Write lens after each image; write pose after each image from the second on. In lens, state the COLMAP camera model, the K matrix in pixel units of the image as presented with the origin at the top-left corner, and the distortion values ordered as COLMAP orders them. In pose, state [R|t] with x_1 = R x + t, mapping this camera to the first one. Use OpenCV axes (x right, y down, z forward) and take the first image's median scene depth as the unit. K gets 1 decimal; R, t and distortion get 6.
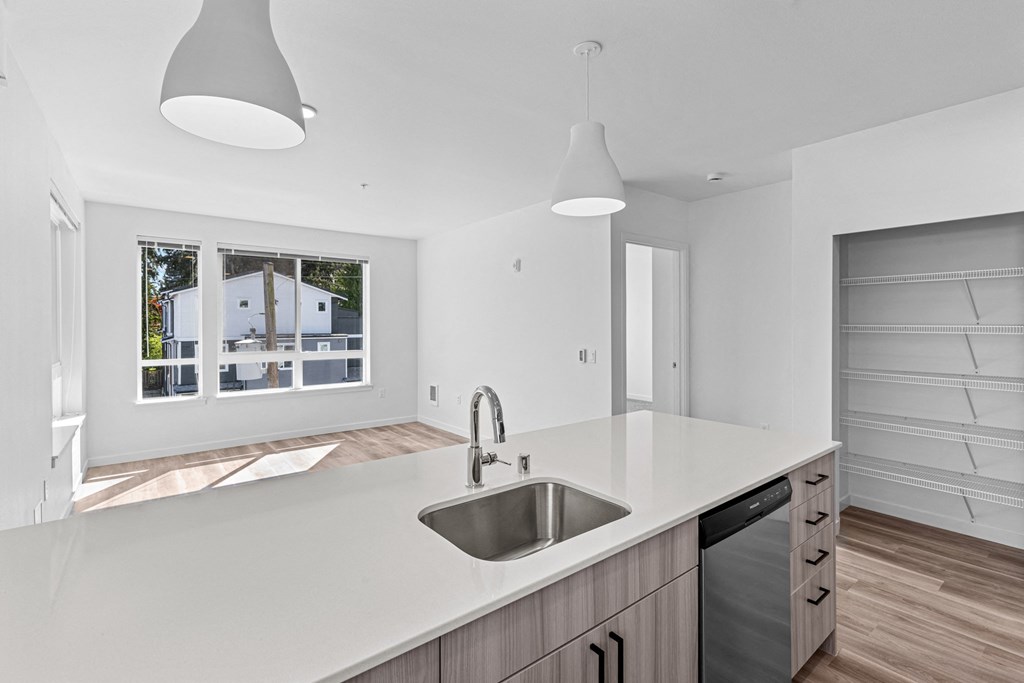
lens RADIAL K [[465.3, 0, 513.3], [0, 465.3, 325.9], [0, 0, 1]] dist [-0.000639, -0.000115]
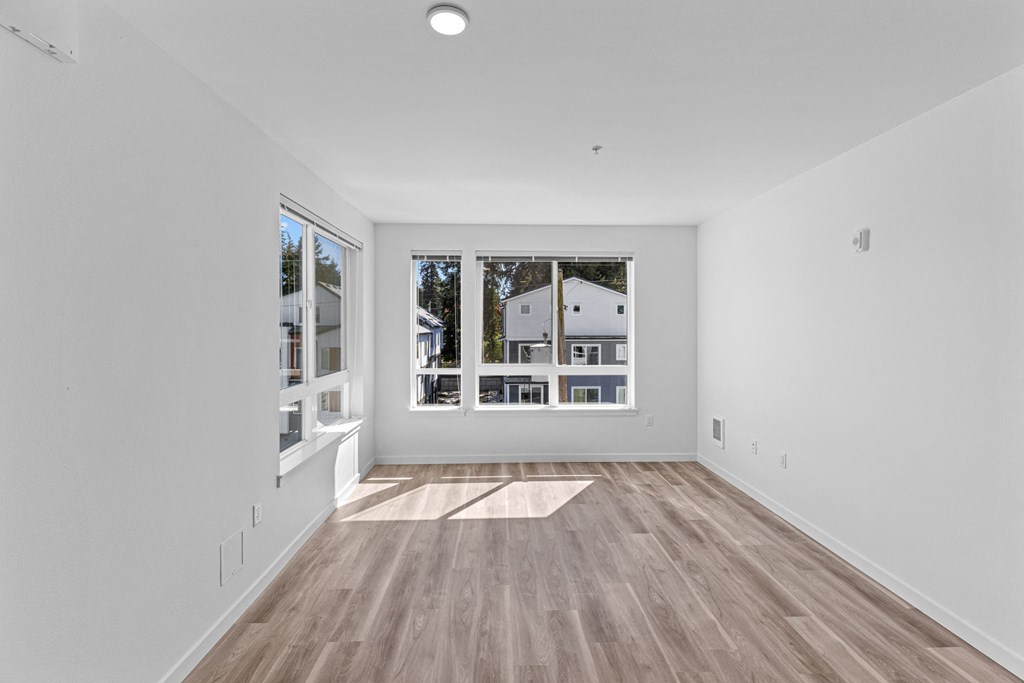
lens RADIAL K [[465.3, 0, 513.3], [0, 465.3, 325.9], [0, 0, 1]] dist [-0.000639, -0.000115]
pose [[0.810047, 0.002308, -0.586360, -0.002635], [-0.004127, 0.999990, -0.001766, -0.018704], [0.586350, 0.003850, 0.810049, 0.236627]]
